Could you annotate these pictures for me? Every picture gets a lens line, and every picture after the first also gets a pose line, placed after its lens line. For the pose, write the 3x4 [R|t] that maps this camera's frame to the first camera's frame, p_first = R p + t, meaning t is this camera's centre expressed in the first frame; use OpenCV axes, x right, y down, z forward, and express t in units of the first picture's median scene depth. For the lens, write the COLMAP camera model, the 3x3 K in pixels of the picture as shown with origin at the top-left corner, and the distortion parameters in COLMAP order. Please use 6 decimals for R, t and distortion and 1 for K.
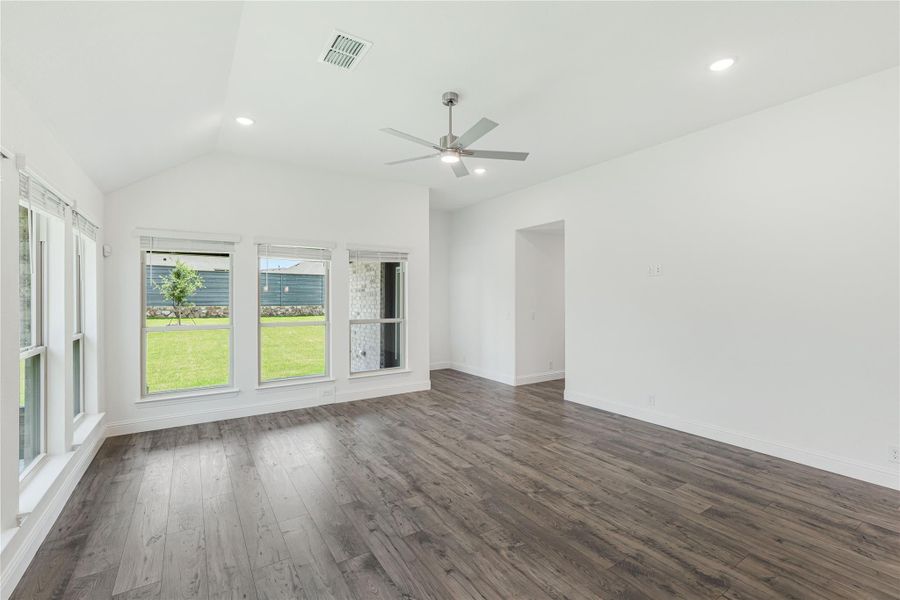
lens RADIAL K [[405.6, 0, 440.5], [0, 405.6, 300.3], [0, 0, 1]] dist [0.001716, -0.000136]
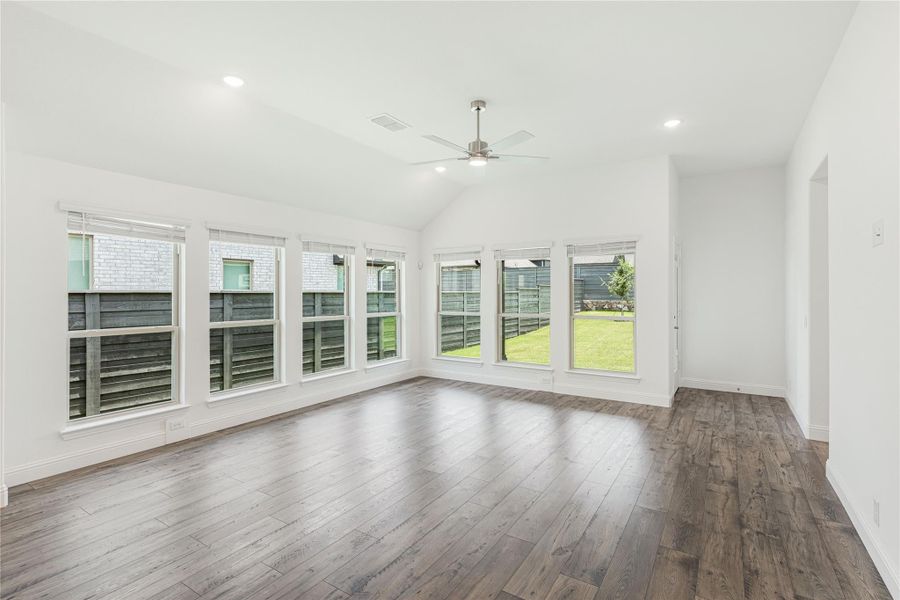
lens RADIAL K [[422.5, 0, 447.9], [0, 422.5, 297.6], [0, 0, 1]] dist [0.001534, -0.000055]
pose [[0.411279, 0.010587, -0.911448, 0.921988], [-0.005163, 0.999944, 0.009285, -0.004749], [0.911495, 0.000887, 0.411310, 0.428969]]
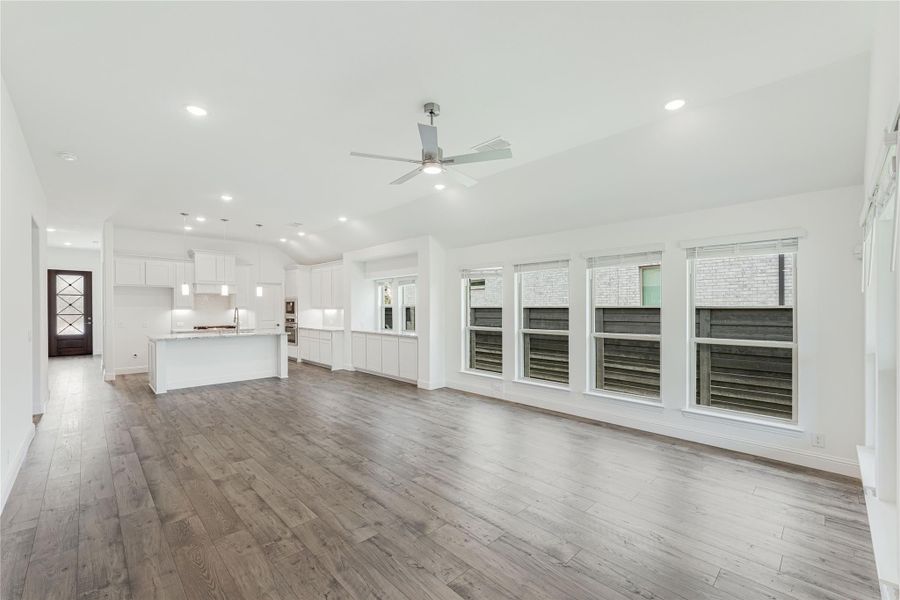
lens RADIAL K [[367.0, 0, 449.3], [0, 367.0, 310.7], [0, 0, 1]] dist [-0.000703, -0.000338]
pose [[-0.976588, 0.001210, -0.215115, 0.168739], [-0.001914, 0.999896, 0.014310, -0.013354], [0.215110, 0.014387, -0.976484, 1.734850]]
